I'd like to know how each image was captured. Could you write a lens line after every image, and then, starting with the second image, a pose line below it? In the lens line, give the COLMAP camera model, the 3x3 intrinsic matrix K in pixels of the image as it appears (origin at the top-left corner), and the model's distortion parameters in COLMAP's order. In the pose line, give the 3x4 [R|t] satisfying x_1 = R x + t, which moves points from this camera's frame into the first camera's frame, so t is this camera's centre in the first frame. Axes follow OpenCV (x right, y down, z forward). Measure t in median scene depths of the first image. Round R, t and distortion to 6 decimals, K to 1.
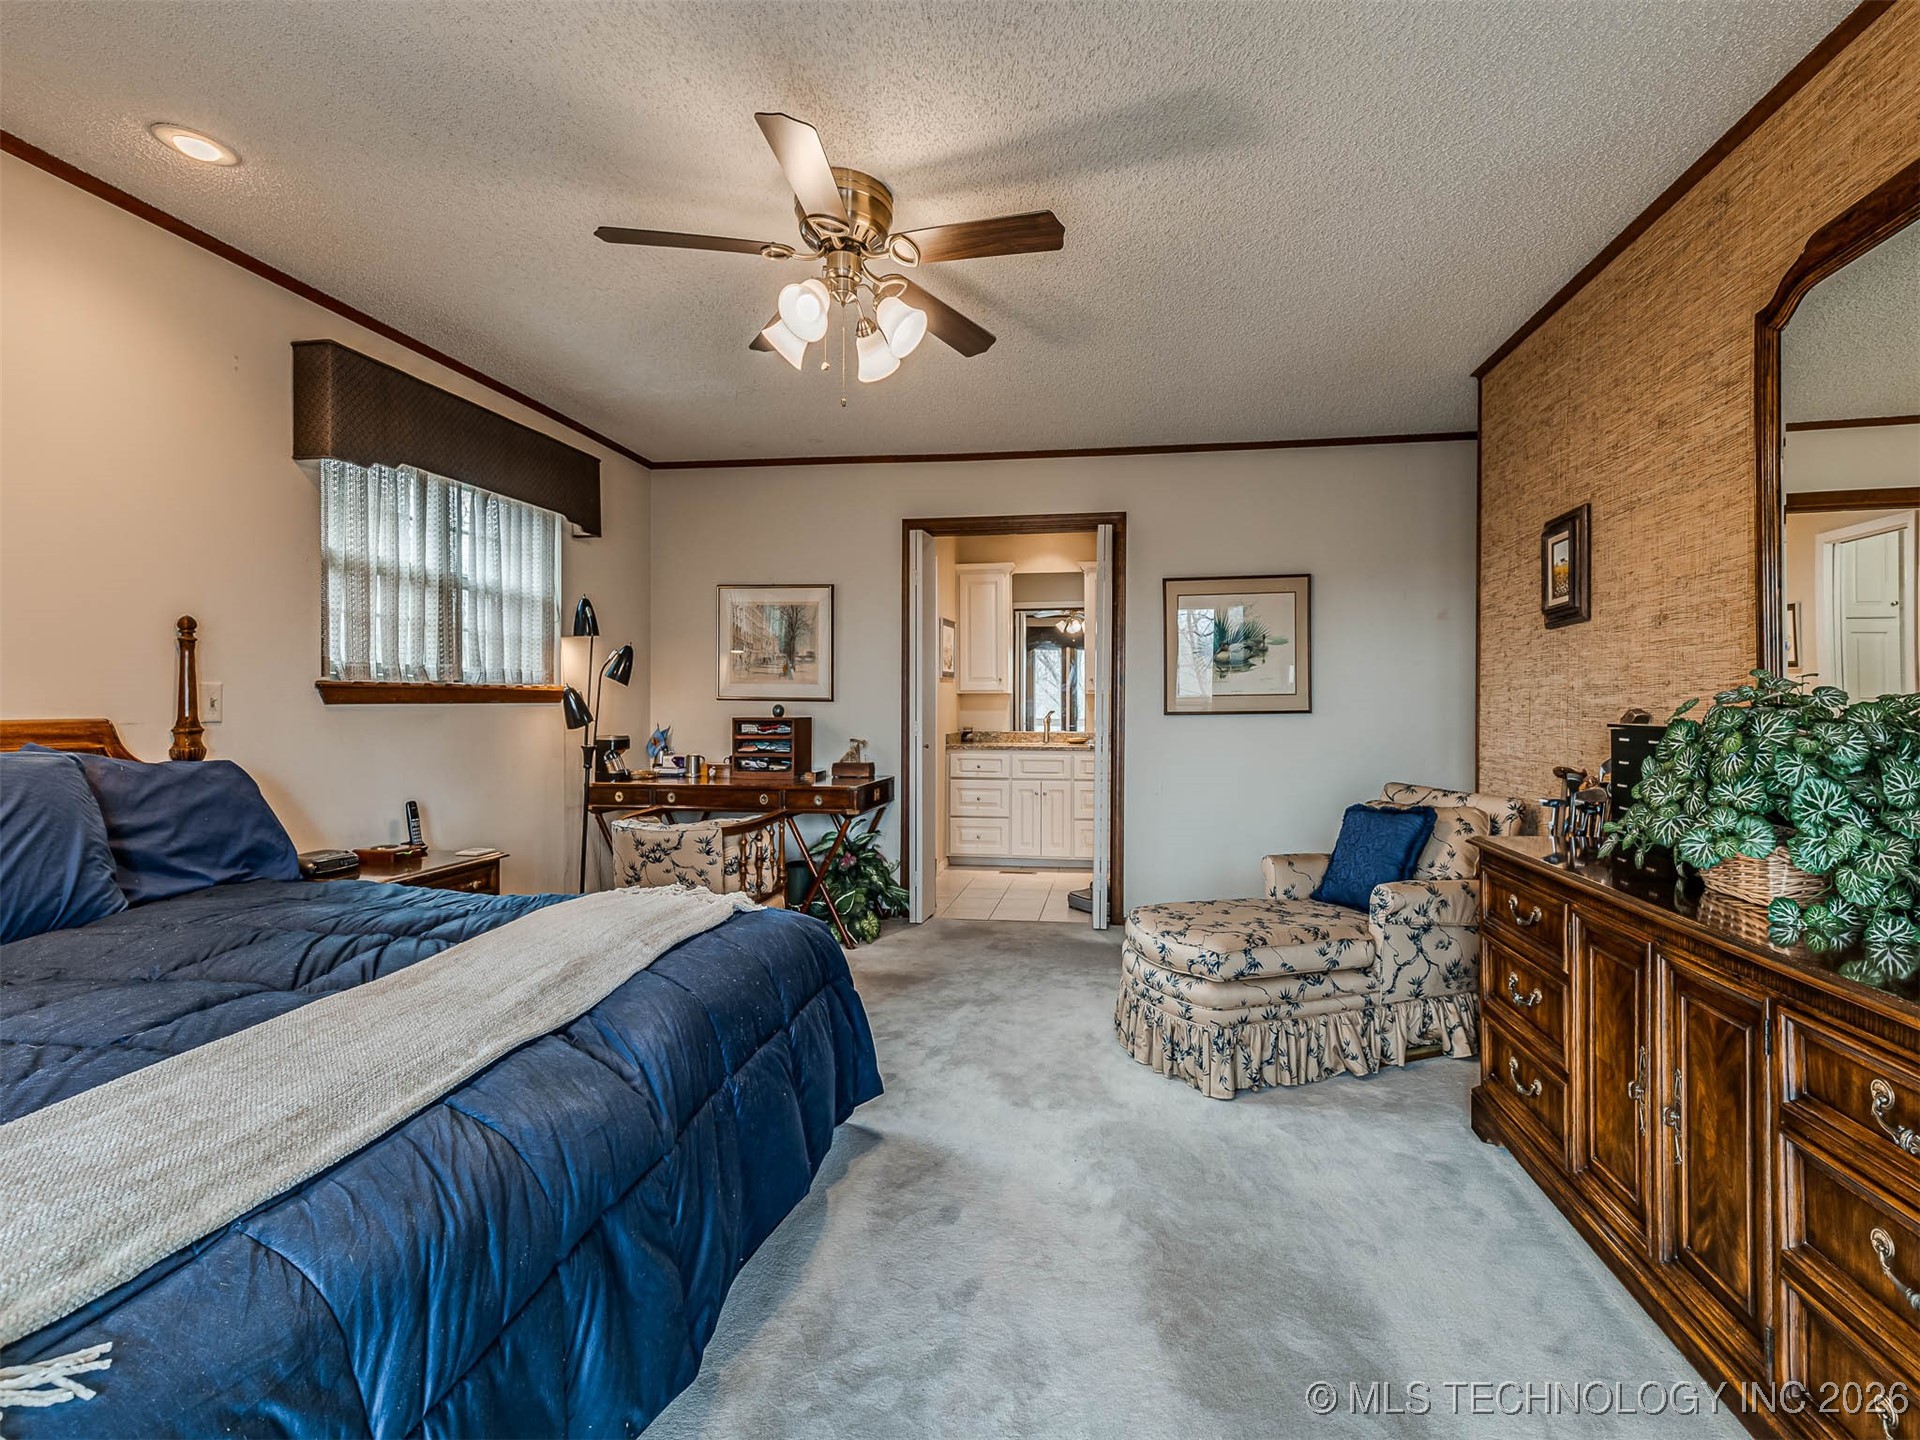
lens RADIAL K [[908.6, 0, 979.2], [0, 908.6, 676.9], [0, 0, 1]] dist [0.001094, -0.000043]
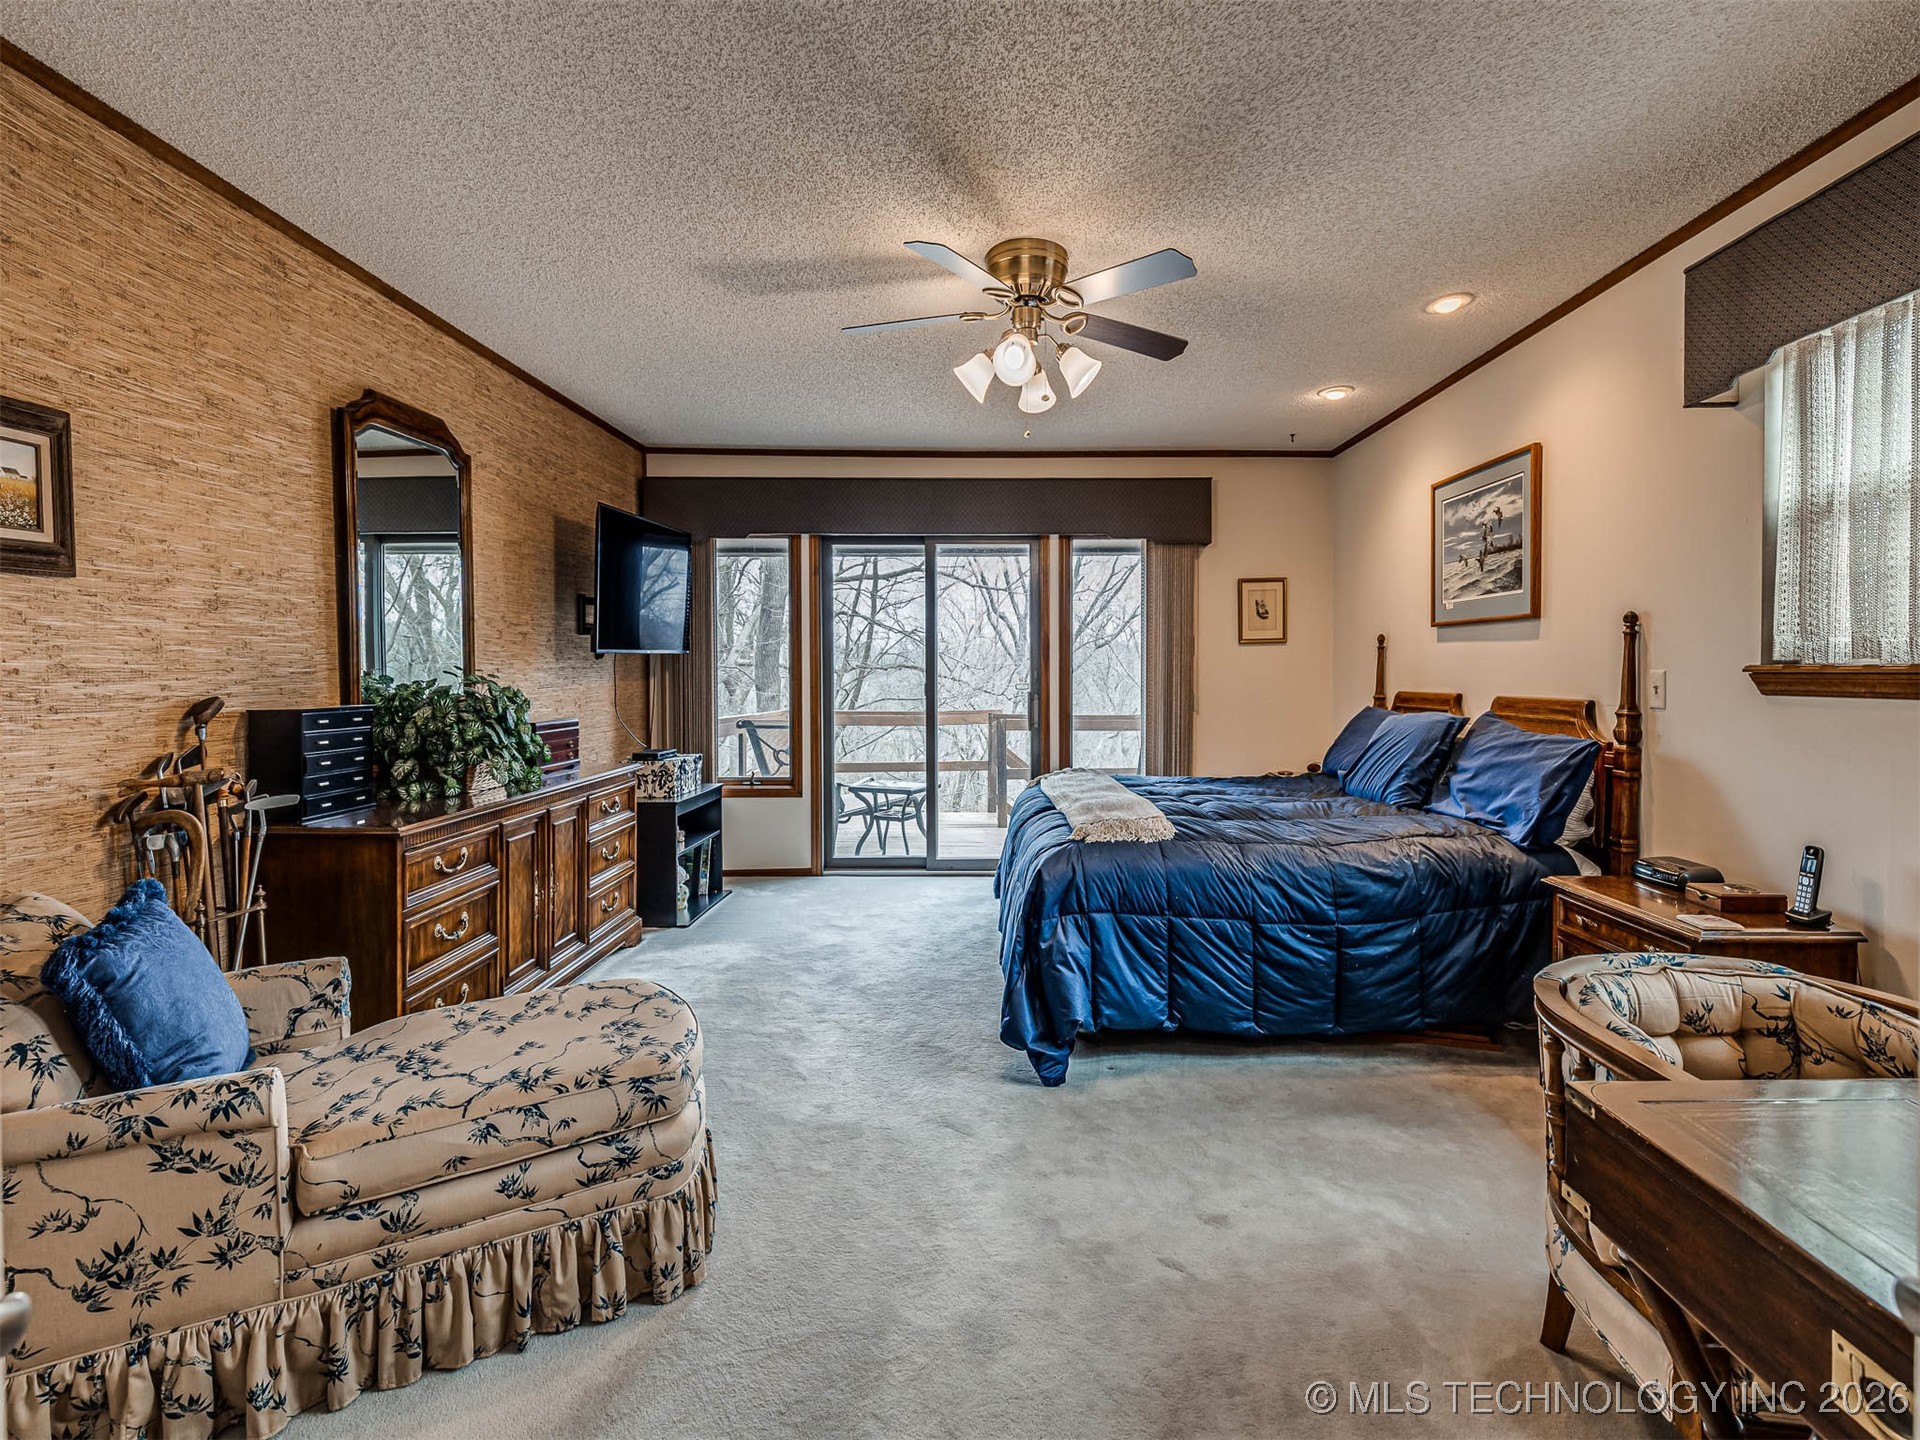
lens RADIAL K [[908.6, 0, 979.2], [0, 908.6, 676.9], [0, 0, 1]] dist [0.001094, -0.000043]
pose [[-0.984665, -0.001511, -0.174450, 0.088473], [0.001791, 0.999822, -0.018771, 0.027479], [0.174448, -0.018796, -0.984487, 1.658060]]
